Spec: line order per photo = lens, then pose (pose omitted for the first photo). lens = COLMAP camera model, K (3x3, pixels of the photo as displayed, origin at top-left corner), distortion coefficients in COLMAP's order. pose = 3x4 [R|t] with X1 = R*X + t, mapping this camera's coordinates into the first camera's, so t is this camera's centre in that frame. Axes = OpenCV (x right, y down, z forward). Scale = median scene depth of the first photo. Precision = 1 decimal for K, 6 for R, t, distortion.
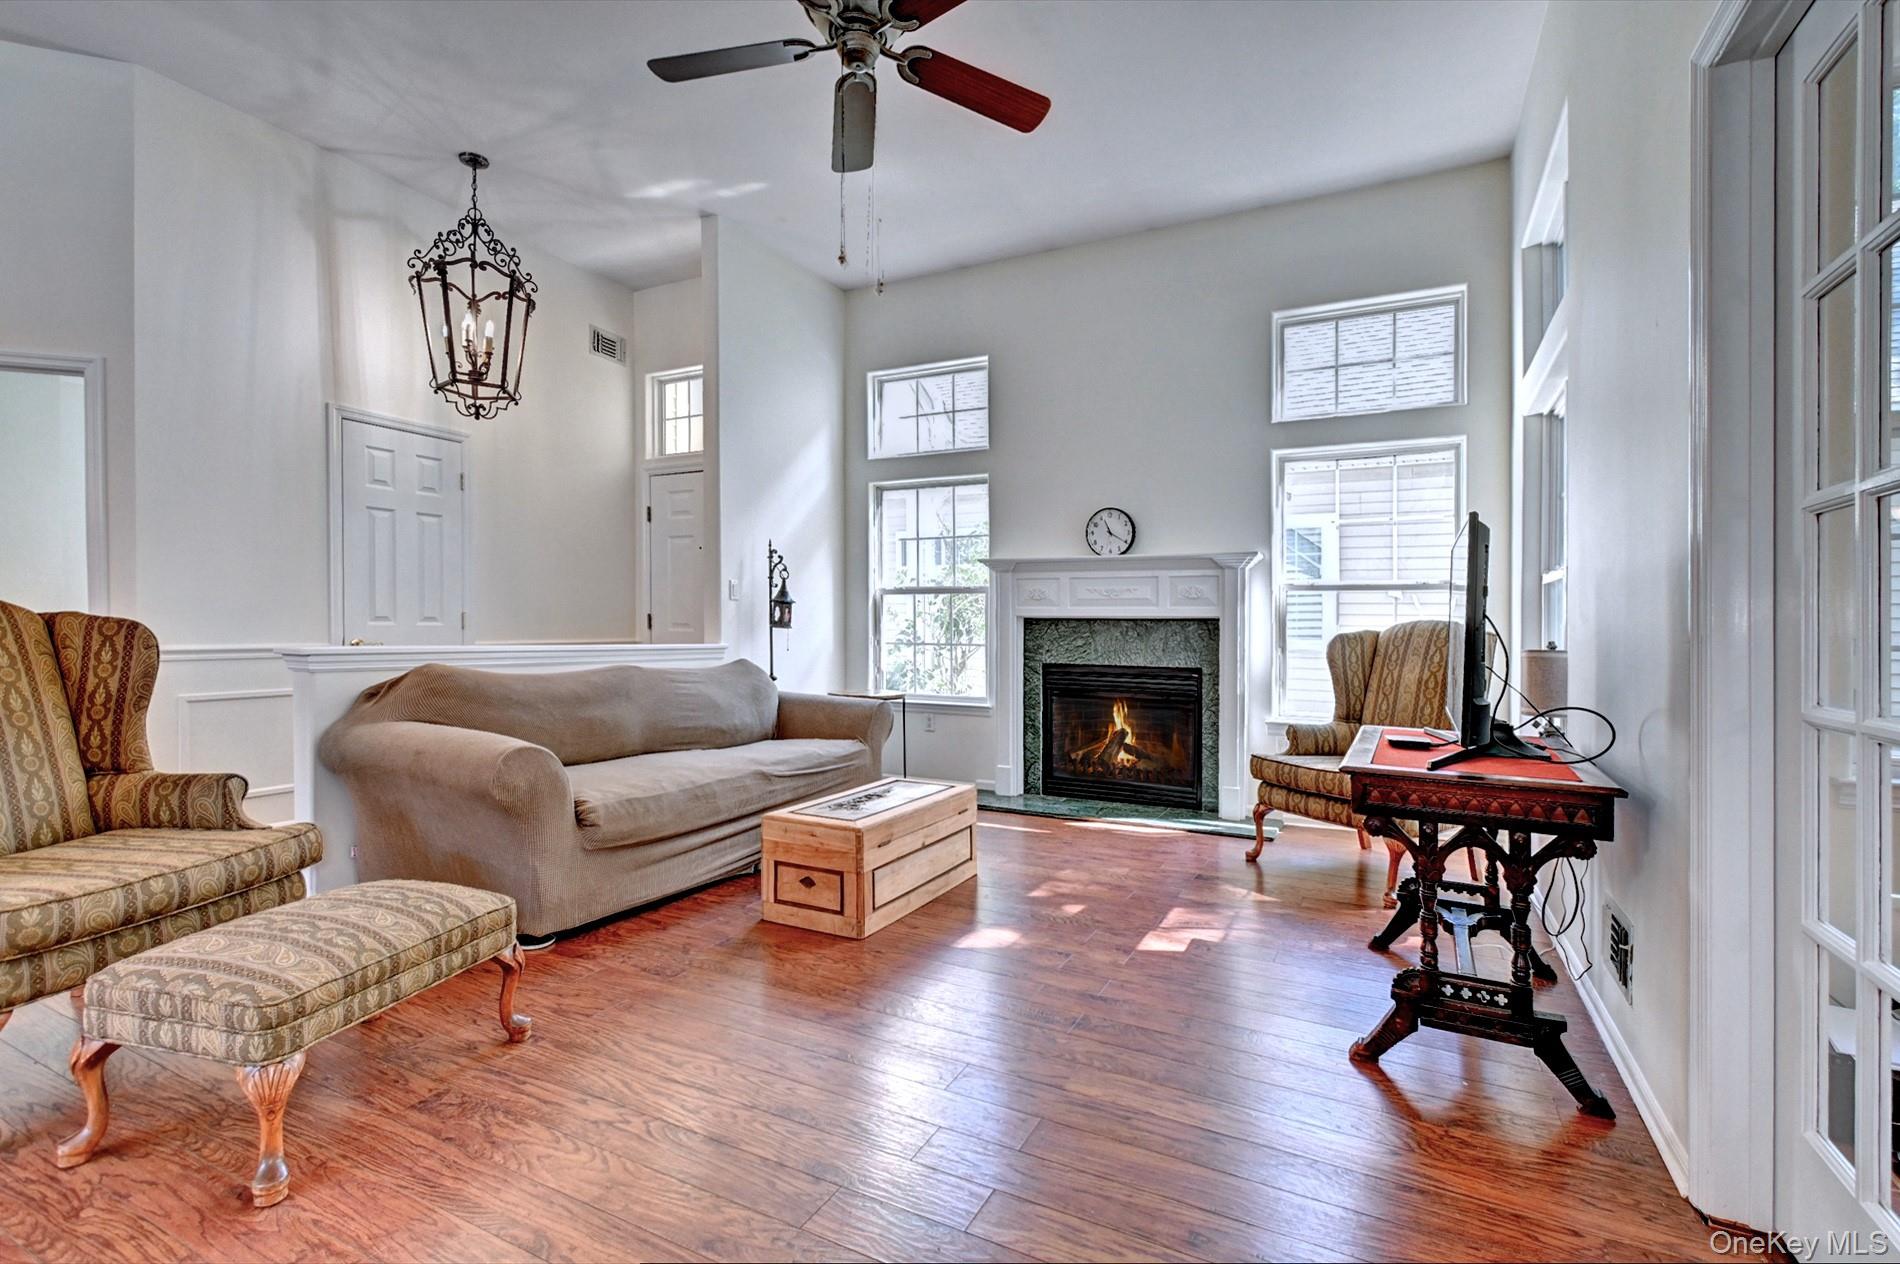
lens RADIAL K [[844.8, 0, 1001.6], [0, 844.8, 622.2], [0, 0, 1]] dist [0.010955, -0.005022]
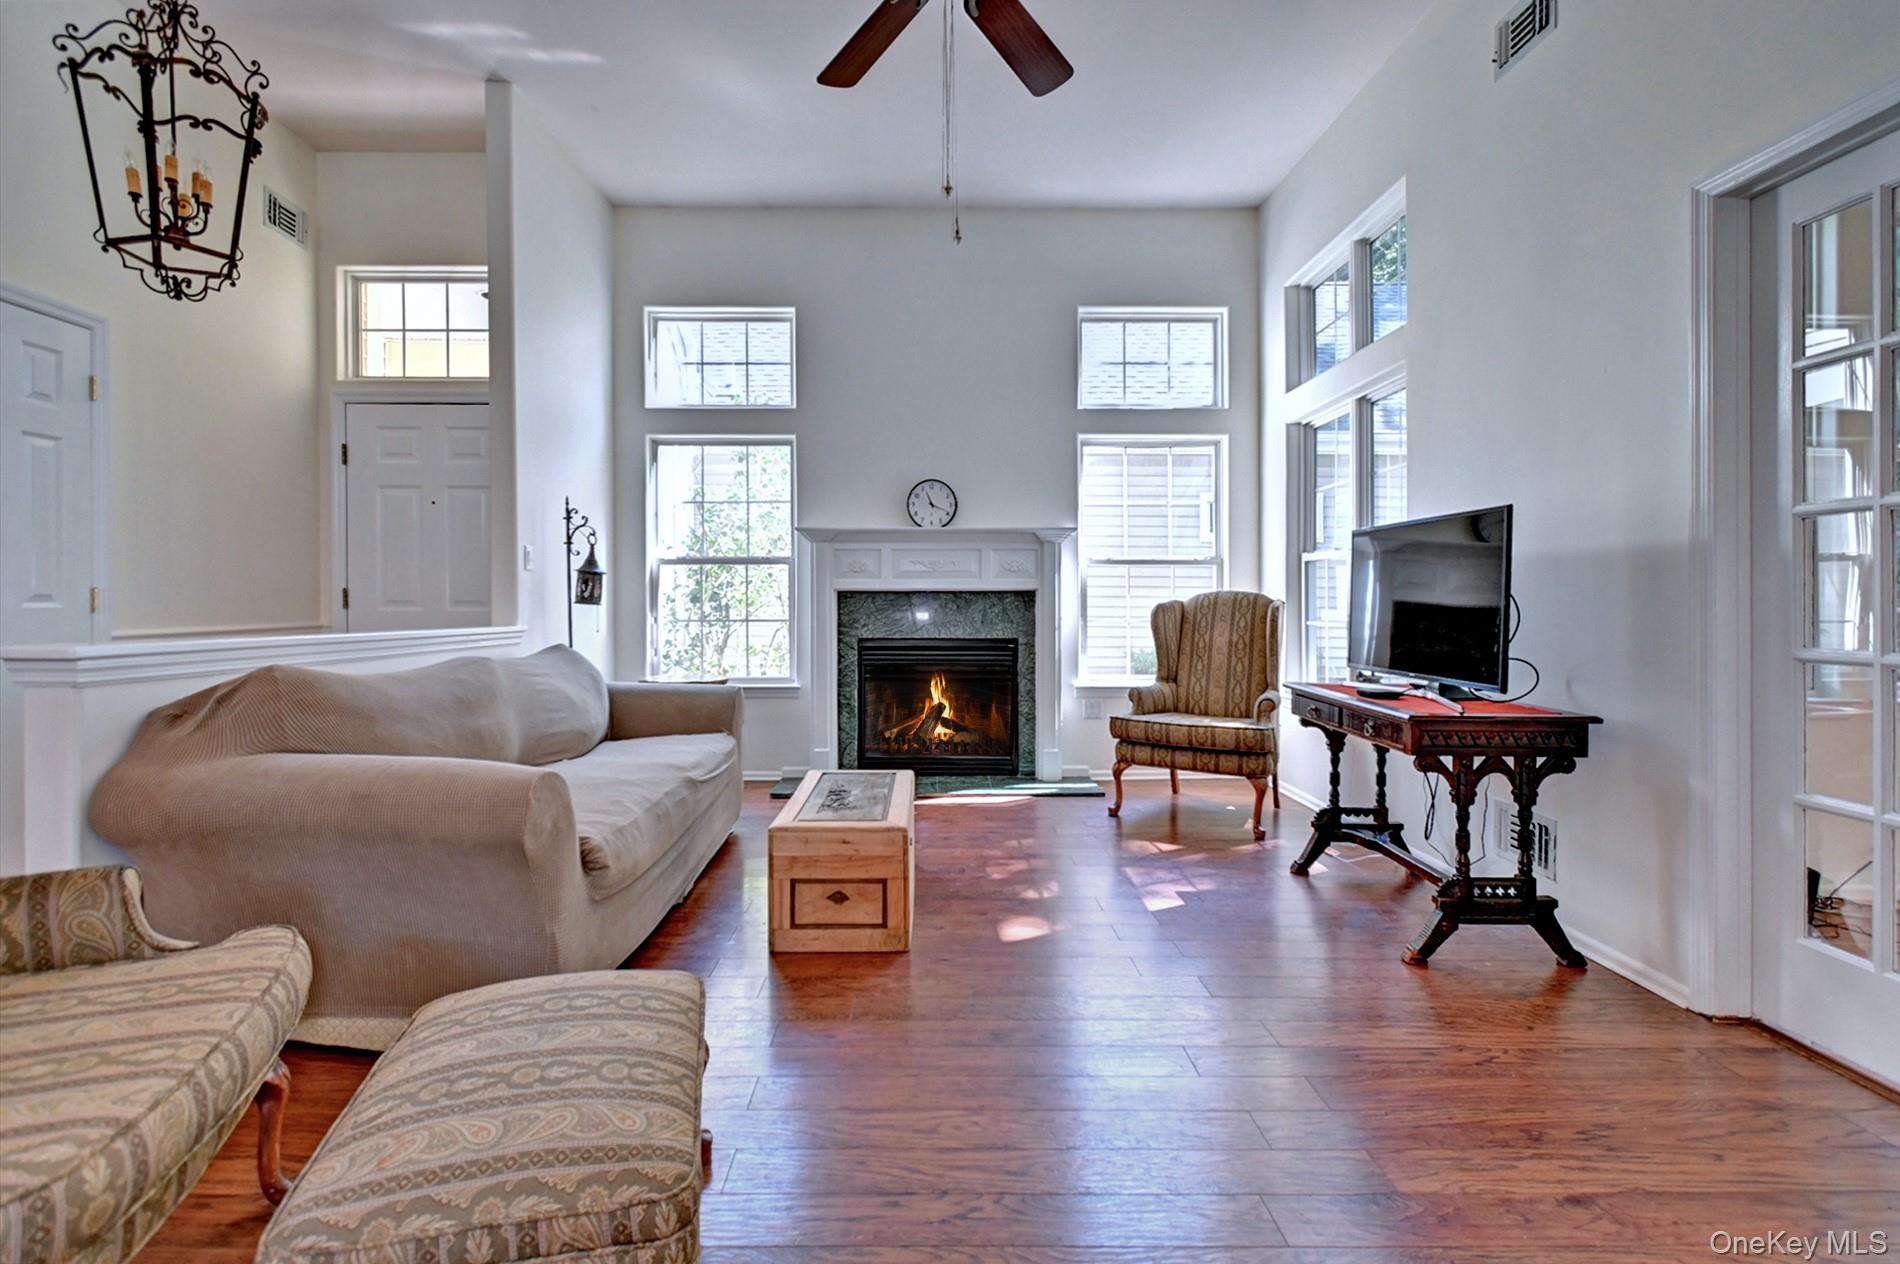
lens RADIAL K [[844.8, 0, 974.0], [0, 844.8, 595.6], [0, 0, 1]] dist [0.010955, -0.005022]
pose [[0.895022, -0.007941, 0.445951, -0.276416], [0.007415, 0.999968, 0.002925, -0.001828], [-0.445960, 0.000689, 0.895053, 0.091835]]
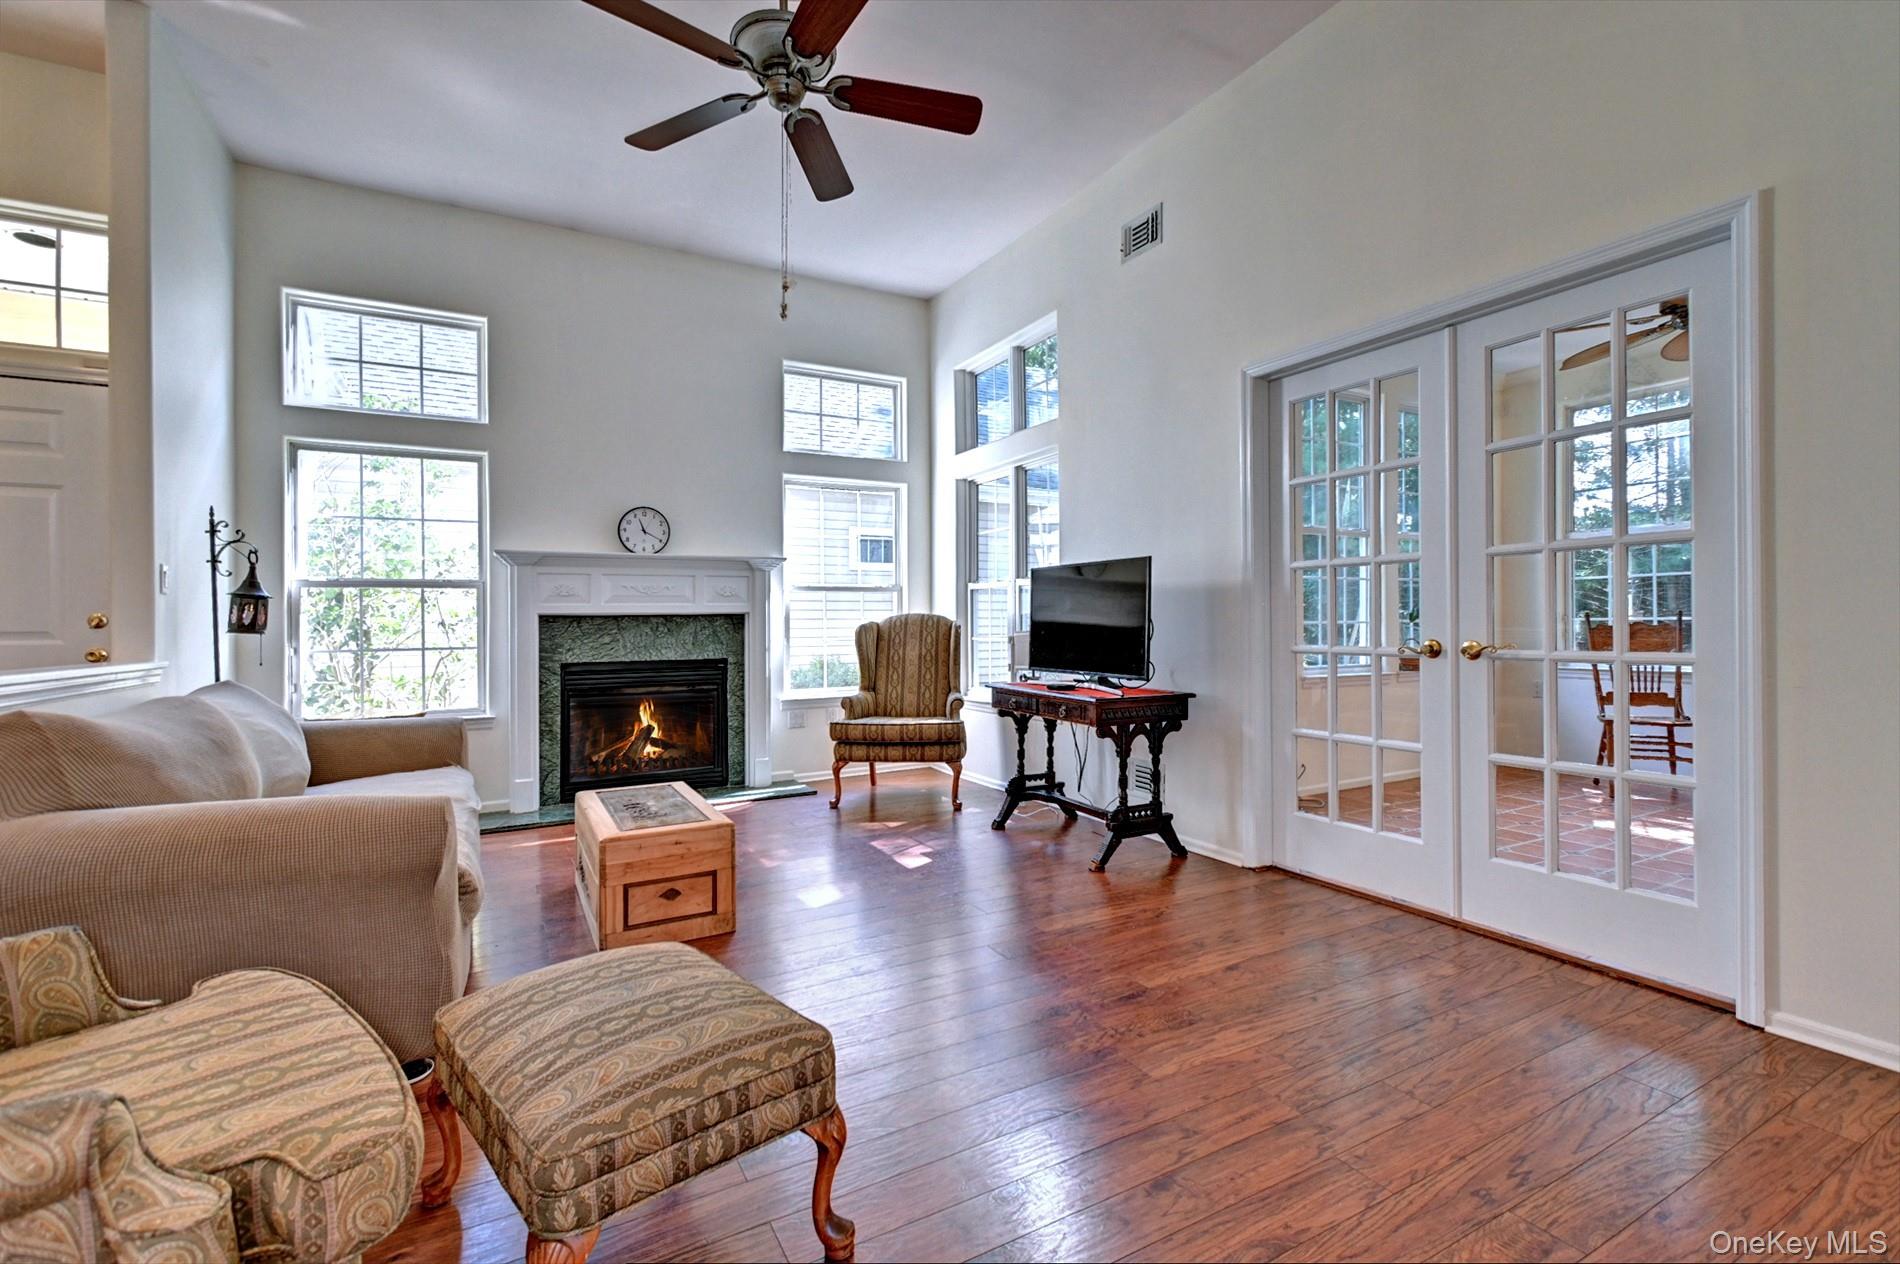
lens RADIAL K [[844.8, 0, 956.1], [0, 844.8, 614.3], [0, 0, 1]] dist [0.010955, -0.005022]
pose [[0.570615, -0.011096, 0.821143, -0.504303], [0.012451, 0.999911, 0.004859, -0.005801], [-0.821124, 0.007452, 0.570702, 0.109951]]
